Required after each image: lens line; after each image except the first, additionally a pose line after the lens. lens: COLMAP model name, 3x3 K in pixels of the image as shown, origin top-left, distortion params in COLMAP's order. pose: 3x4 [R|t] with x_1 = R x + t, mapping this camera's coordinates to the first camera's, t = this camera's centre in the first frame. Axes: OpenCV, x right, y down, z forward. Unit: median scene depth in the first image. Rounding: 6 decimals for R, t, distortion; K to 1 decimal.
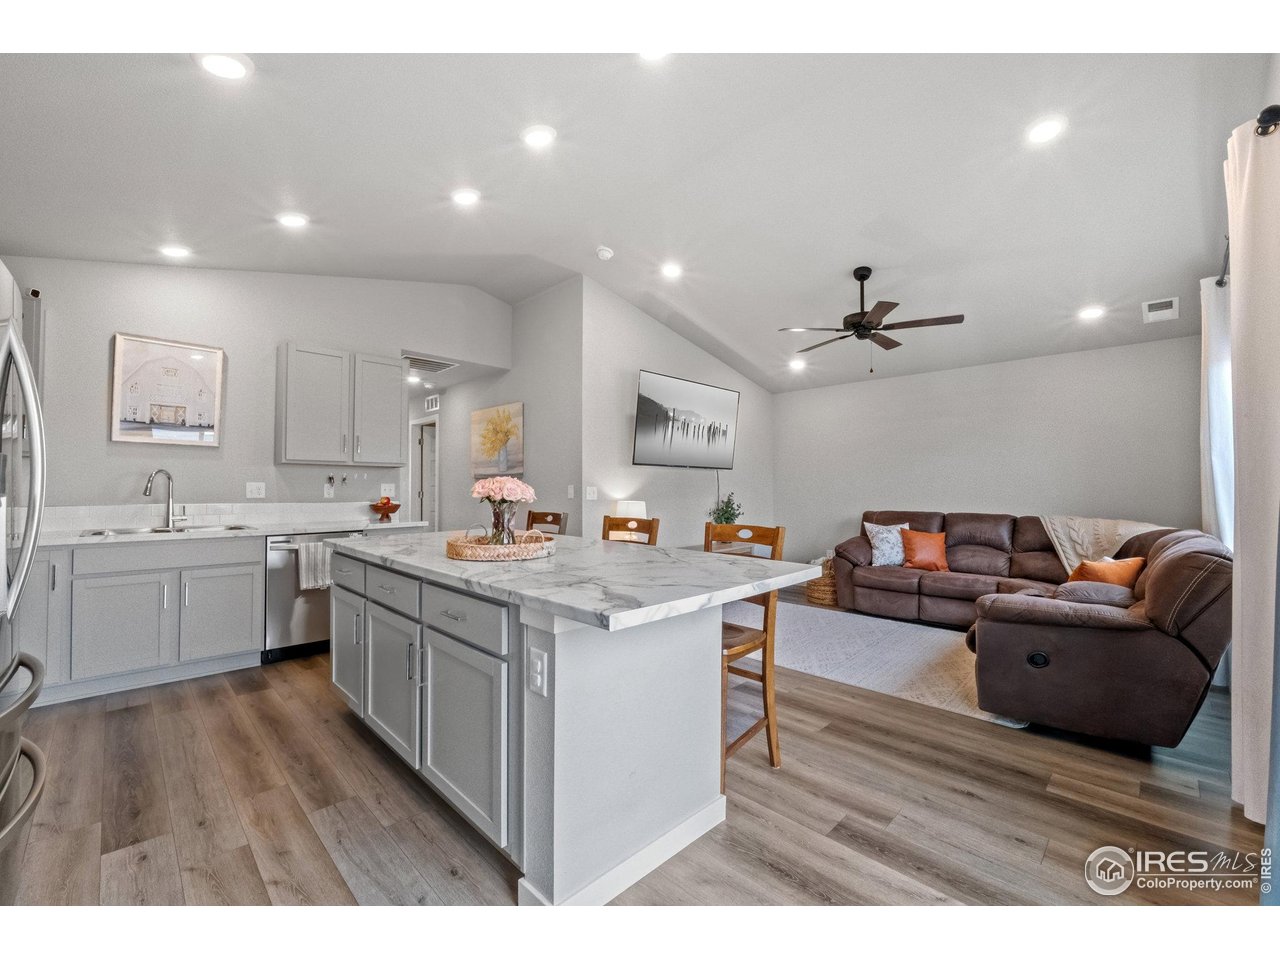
lens RADIAL K [[522.5, 0, 633.1], [0, 522.5, 482.9], [0, 0, 1]] dist [-0.015562, 0.000628]
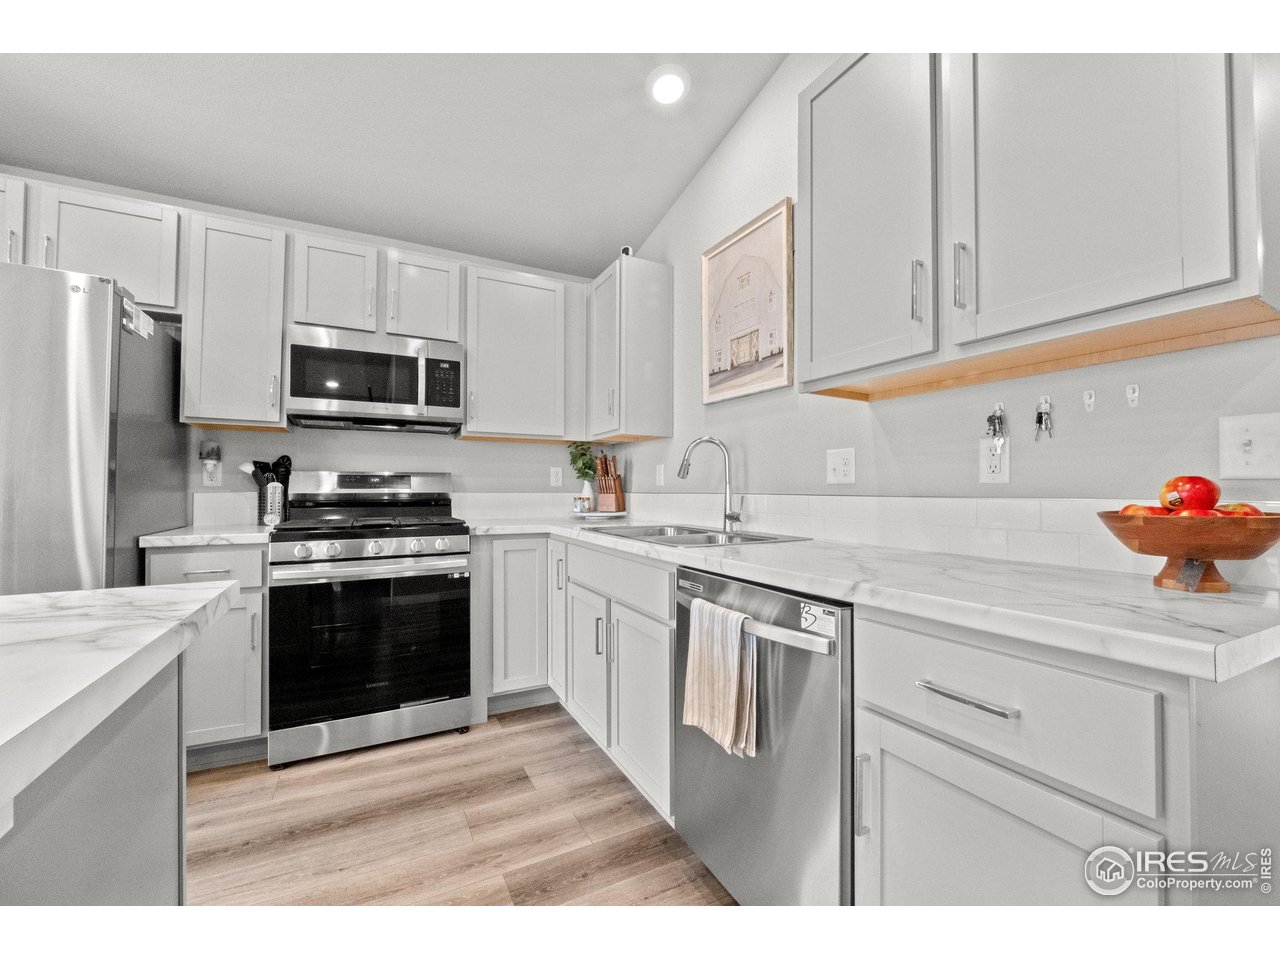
lens RADIAL K [[522.5, 0, 638.2], [0, 522.5, 473.7], [0, 0, 1]] dist [-0.015562, 0.000628]
pose [[-0.292794, -0.032885, -0.955610, -0.212423], [0.007123, 0.999306, -0.036571, 0.032143], [0.956149, -0.017514, -0.292357, 0.848618]]
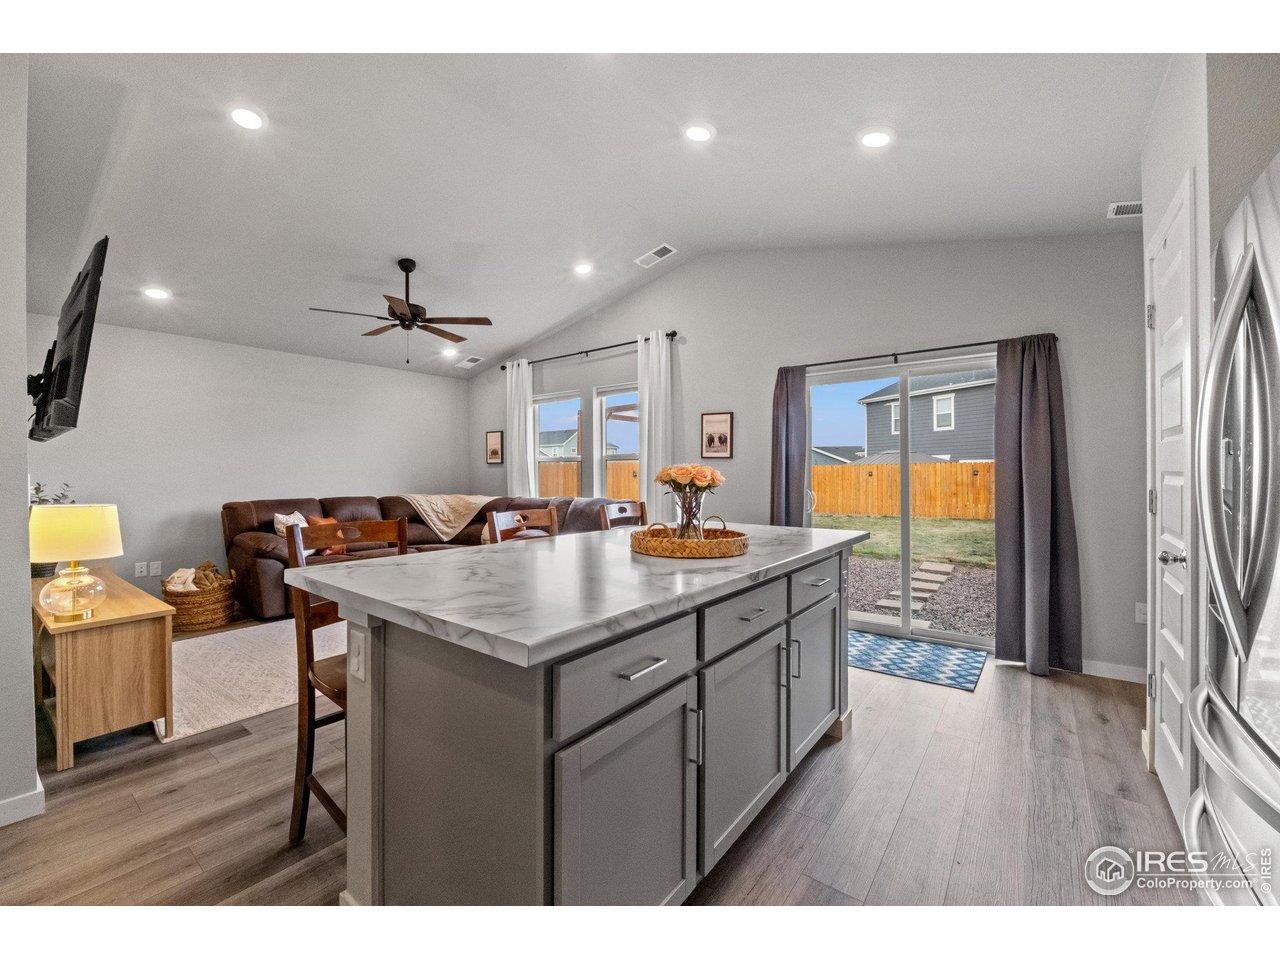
lens RADIAL K [[522.5, 0, 636.2], [0, 522.5, 474.5], [0, 0, 1]] dist [-0.015562, 0.000628]
pose [[-0.131414, -0.005249, 0.991314, -0.570941], [-0.009799, 0.999944, 0.003996, 0.001668], [-0.991279, -0.009189, -0.131458, 0.611644]]
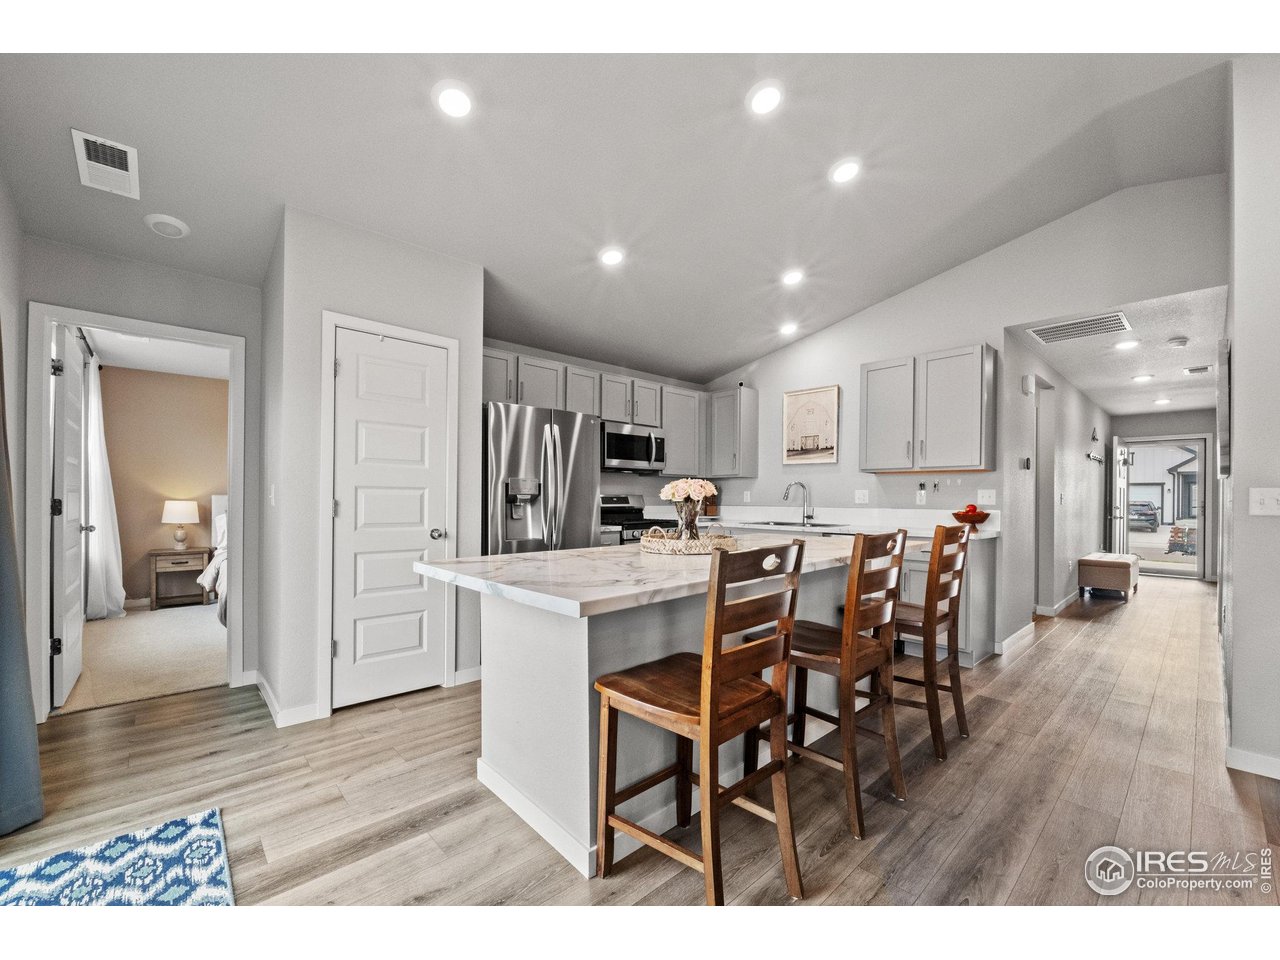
lens RADIAL K [[522.5, 0, 627.7], [0, 522.5, 505.8], [0, 0, 1]] dist [-0.015562, 0.000628]
pose [[-0.057695, 0.013069, -0.998249, 0.434235], [0.006177, 0.999900, 0.012734, 0.014685], [0.998315, -0.005431, -0.057770, 0.470846]]
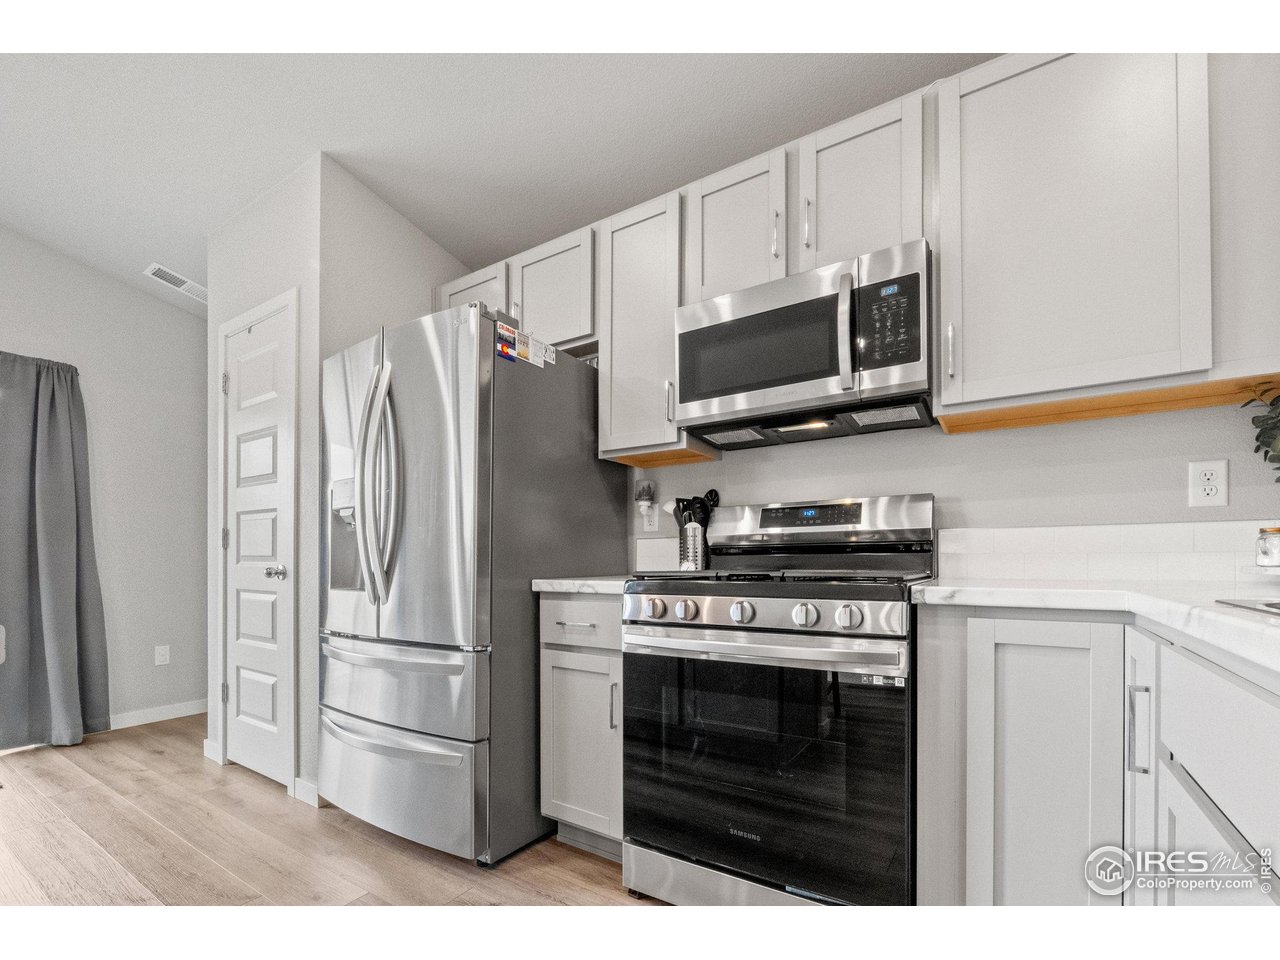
lens RADIAL K [[560.4, 0, 640.0], [0, 560.4, 563.4], [0, 0, 1]] dist [-0.017372, -0.000205]
pose [[-0.977113, -0.001434, -0.212714, -0.483267], [0.000563, 0.999956, -0.009327, 0.057190], [0.212719, -0.009233, -0.977070, 0.769120]]
